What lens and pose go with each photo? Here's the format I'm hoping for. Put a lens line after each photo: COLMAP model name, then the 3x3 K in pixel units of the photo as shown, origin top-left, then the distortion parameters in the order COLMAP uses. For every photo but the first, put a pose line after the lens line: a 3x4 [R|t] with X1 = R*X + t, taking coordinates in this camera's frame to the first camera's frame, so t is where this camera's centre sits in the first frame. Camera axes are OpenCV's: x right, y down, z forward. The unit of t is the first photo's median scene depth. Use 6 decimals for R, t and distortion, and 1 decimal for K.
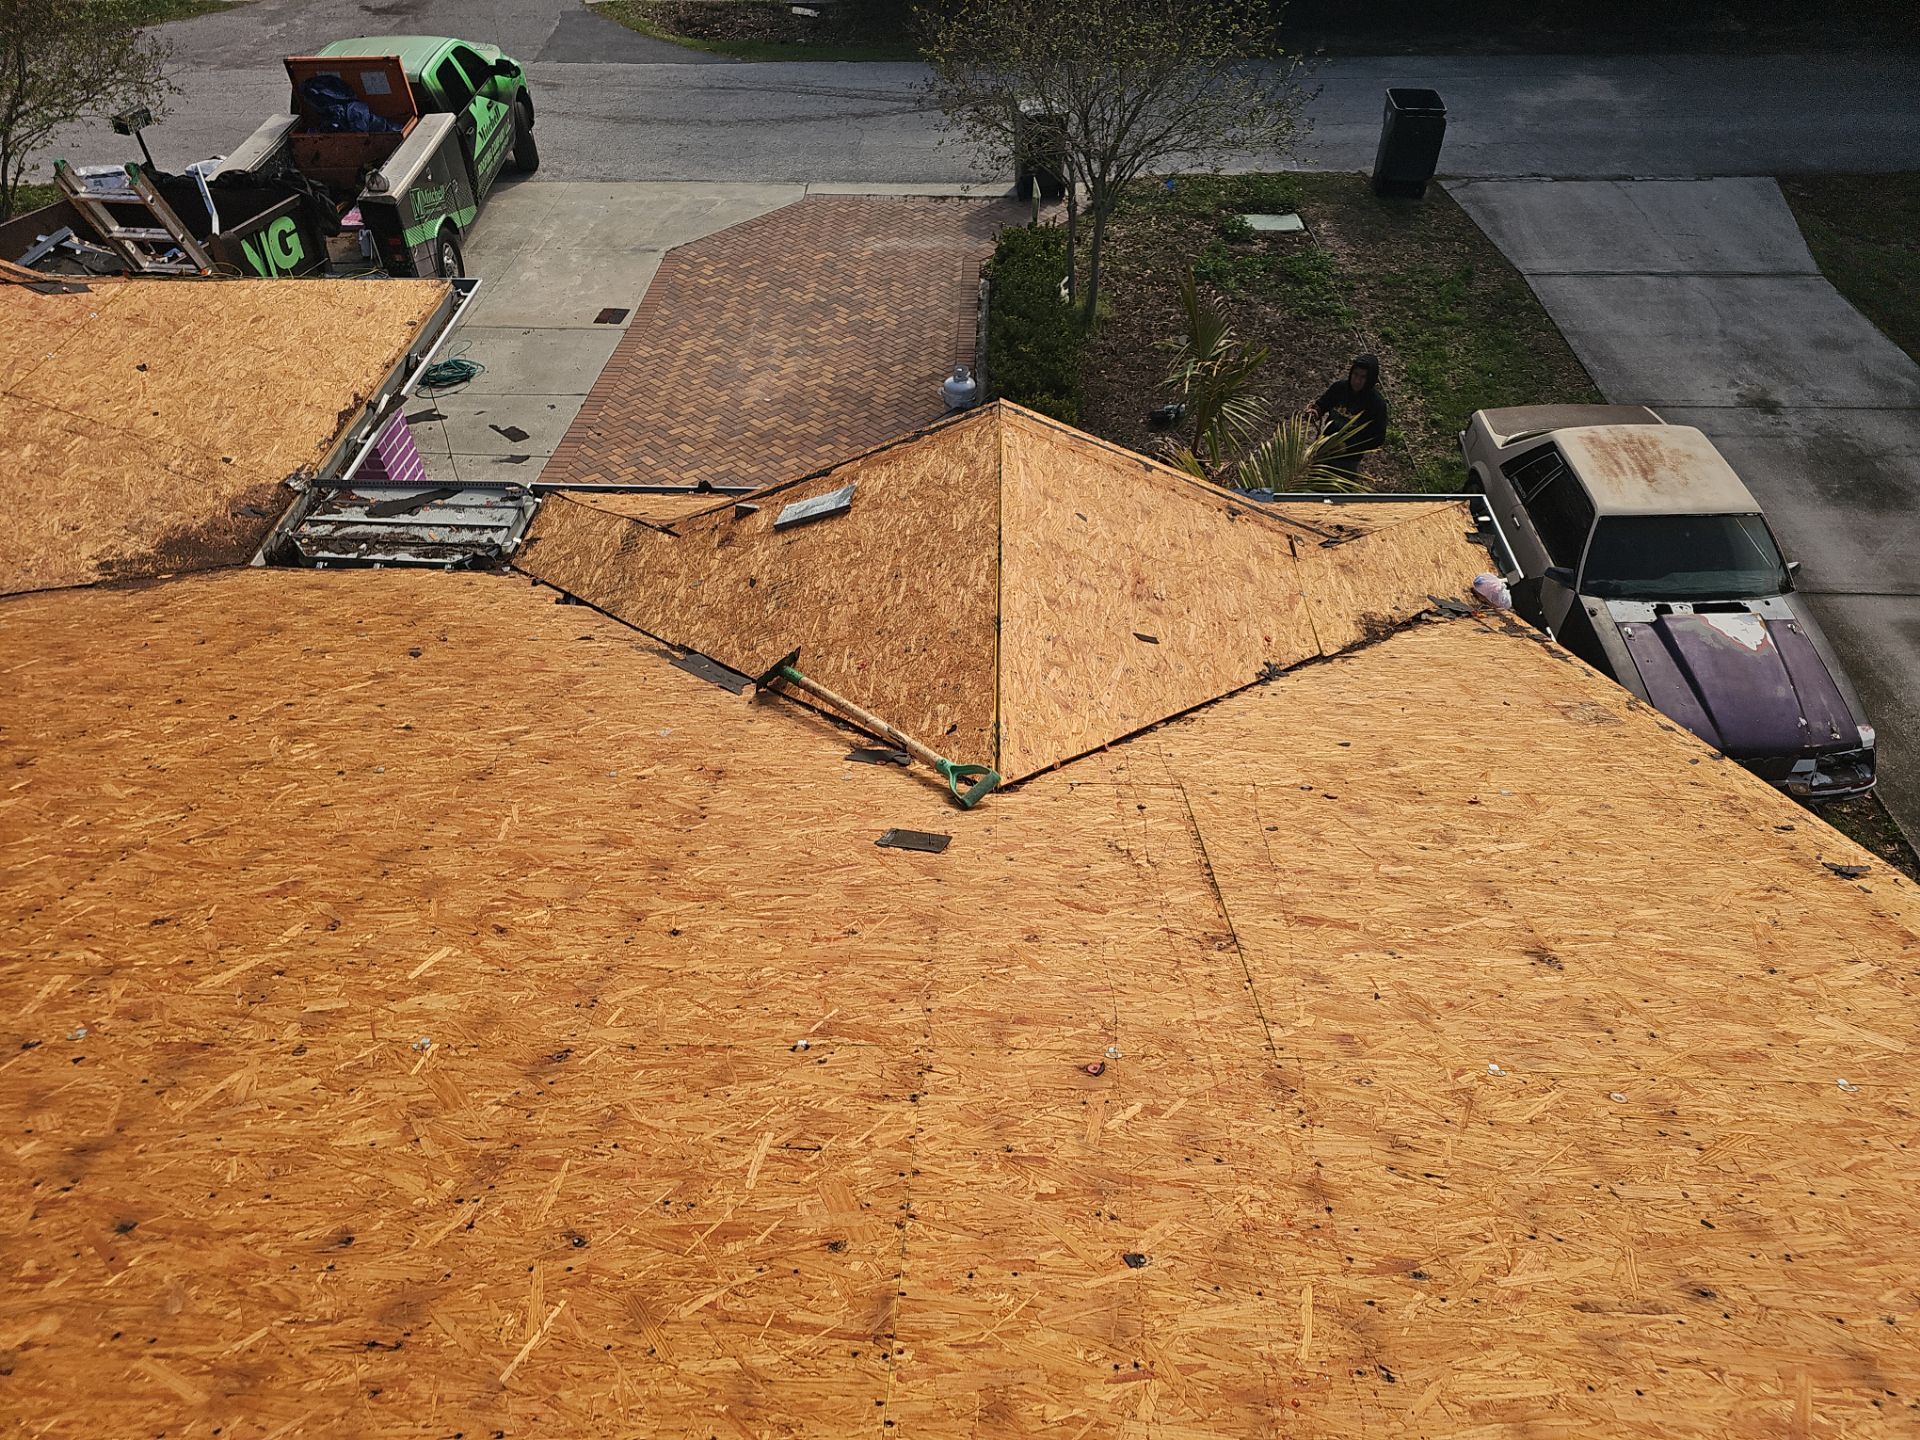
lens RADIAL K [[1292.0, 0, 1011.9], [0, 1292.0, 724.8], [0, 0, 1]] dist [0.071628, -0.065724]
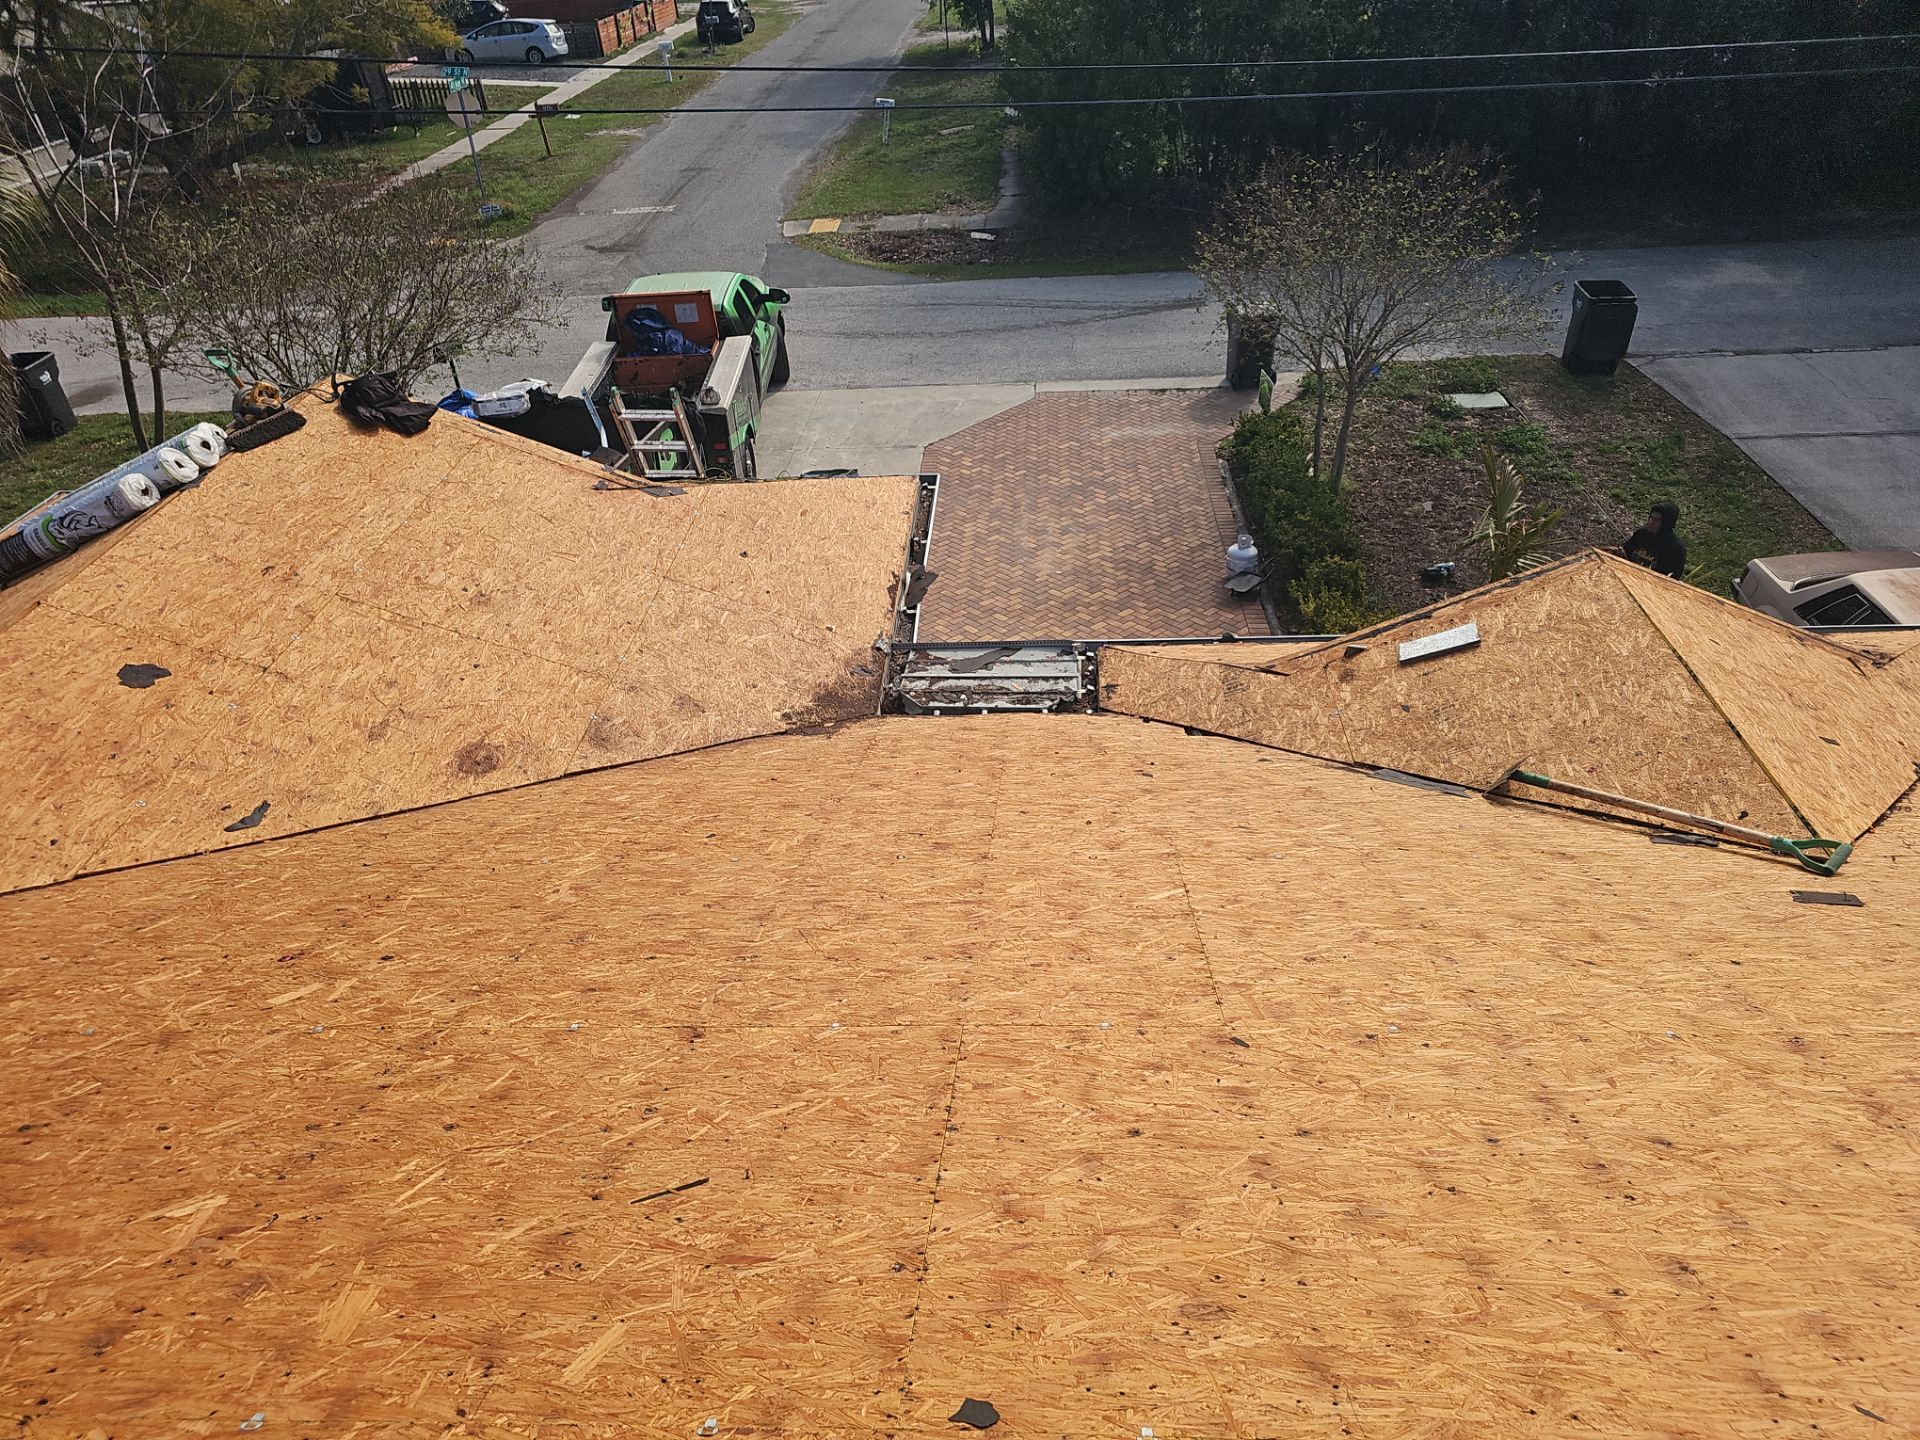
lens RADIAL K [[1292.0, 0, 1011.9], [0, 1292.0, 724.8], [0, 0, 1]] dist [0.071628, -0.065724]
pose [[0.999271, -0.027251, -0.026753, -0.182448], [0.023503, 0.991028, -0.131570, 0.017286], [0.030099, 0.130846, 0.990946, -0.055686]]
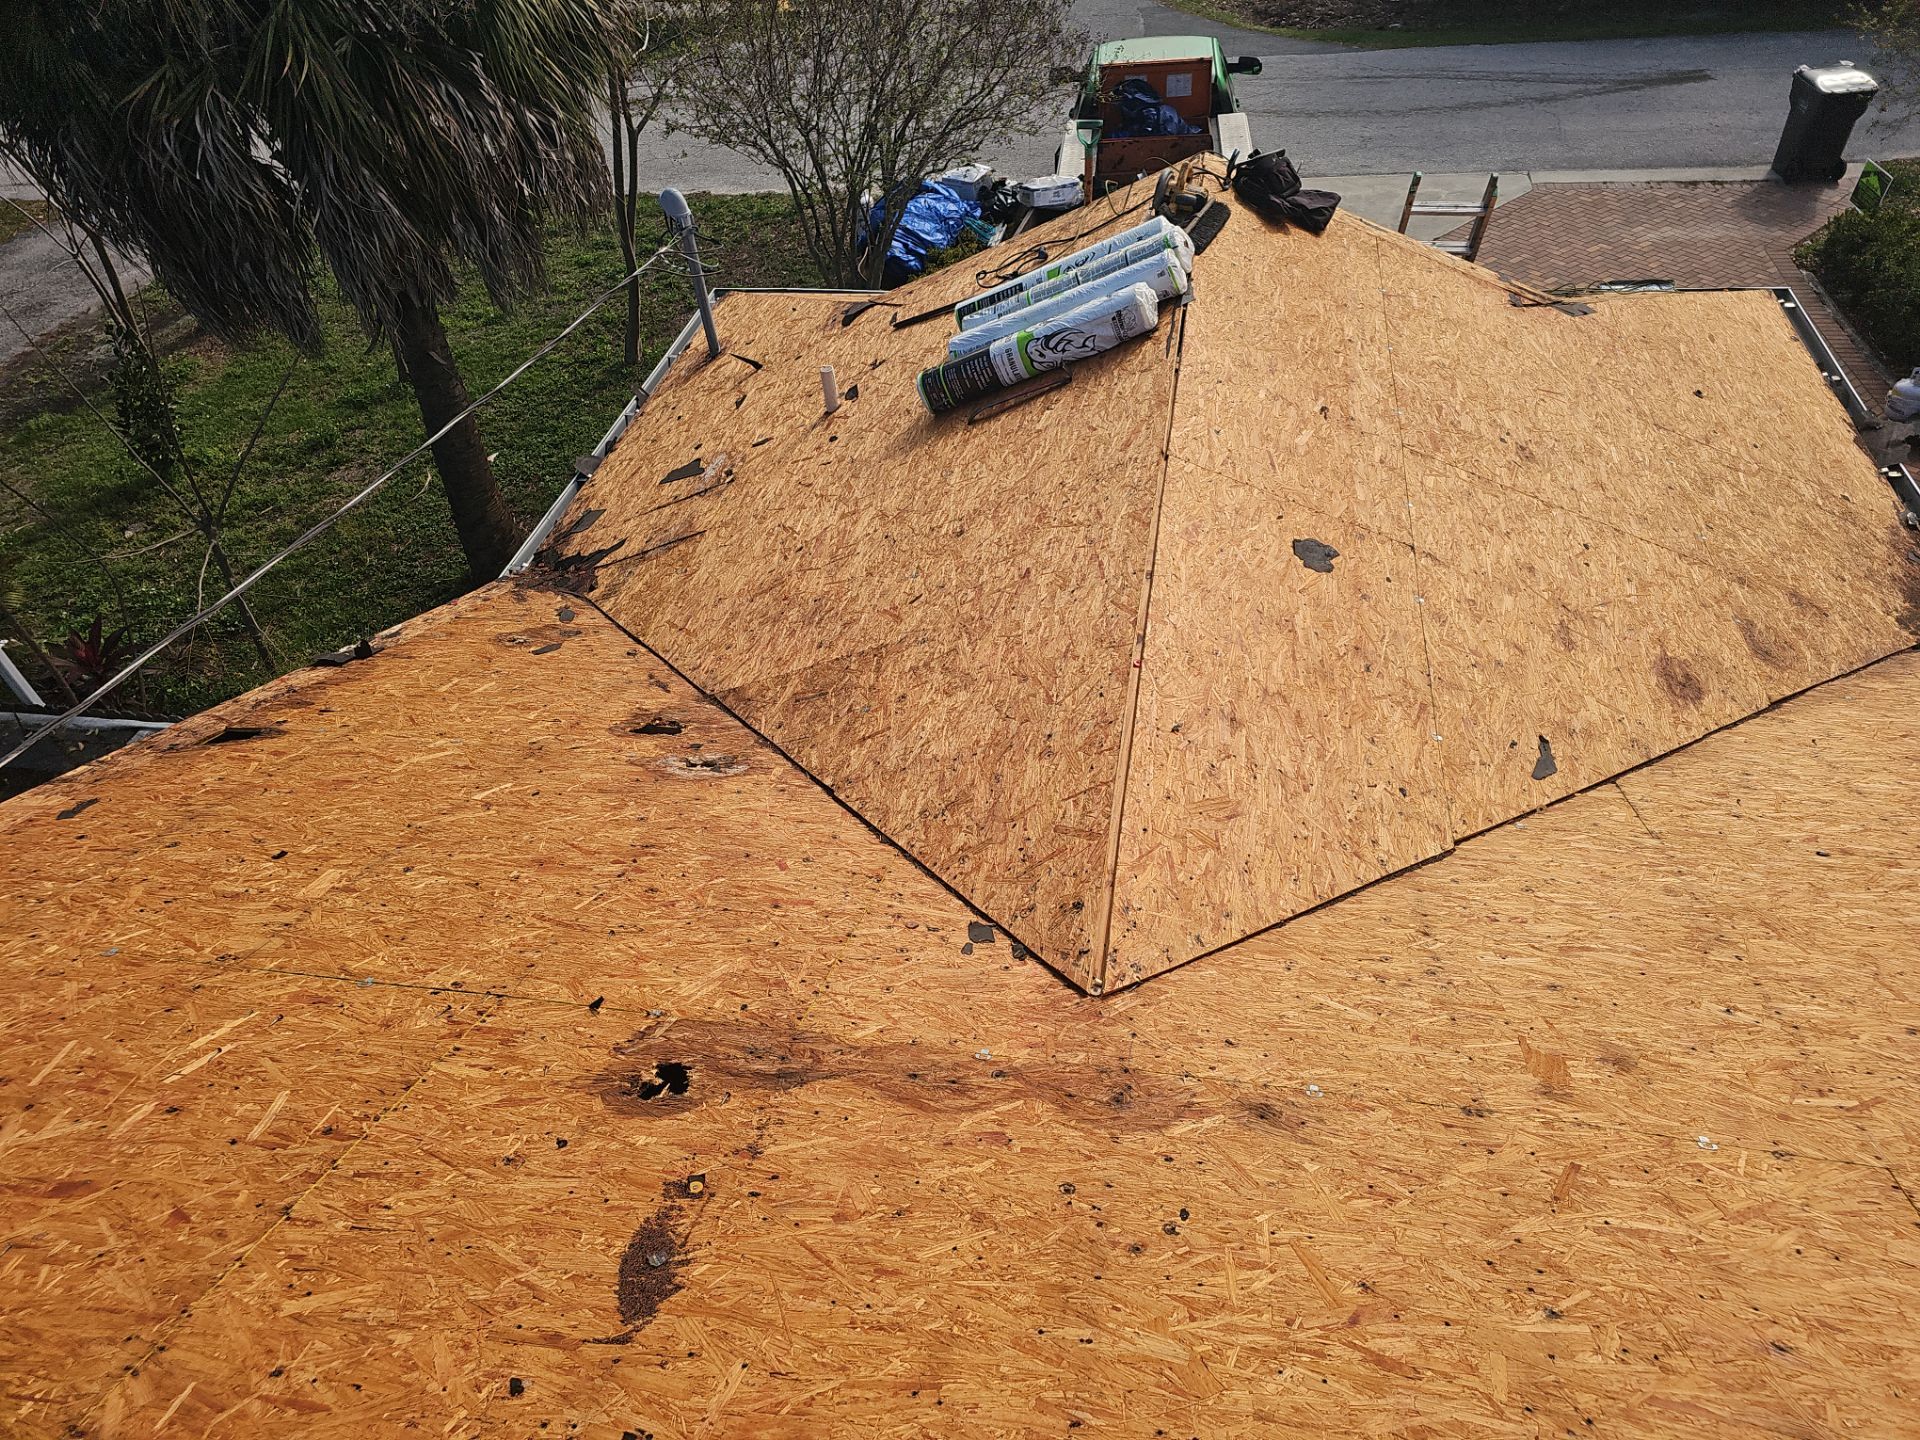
lens RADIAL K [[1284.0, 0, 963.0], [0, 1284.0, 696.6], [0, 0, 1]] dist [0.067761, -0.059769]
pose [[0.987798, 0.042844, -0.149733, -0.474855], [-0.043924, 0.999027, -0.003908, -0.015936], [0.149420, 0.010437, 0.988719, 0.011300]]
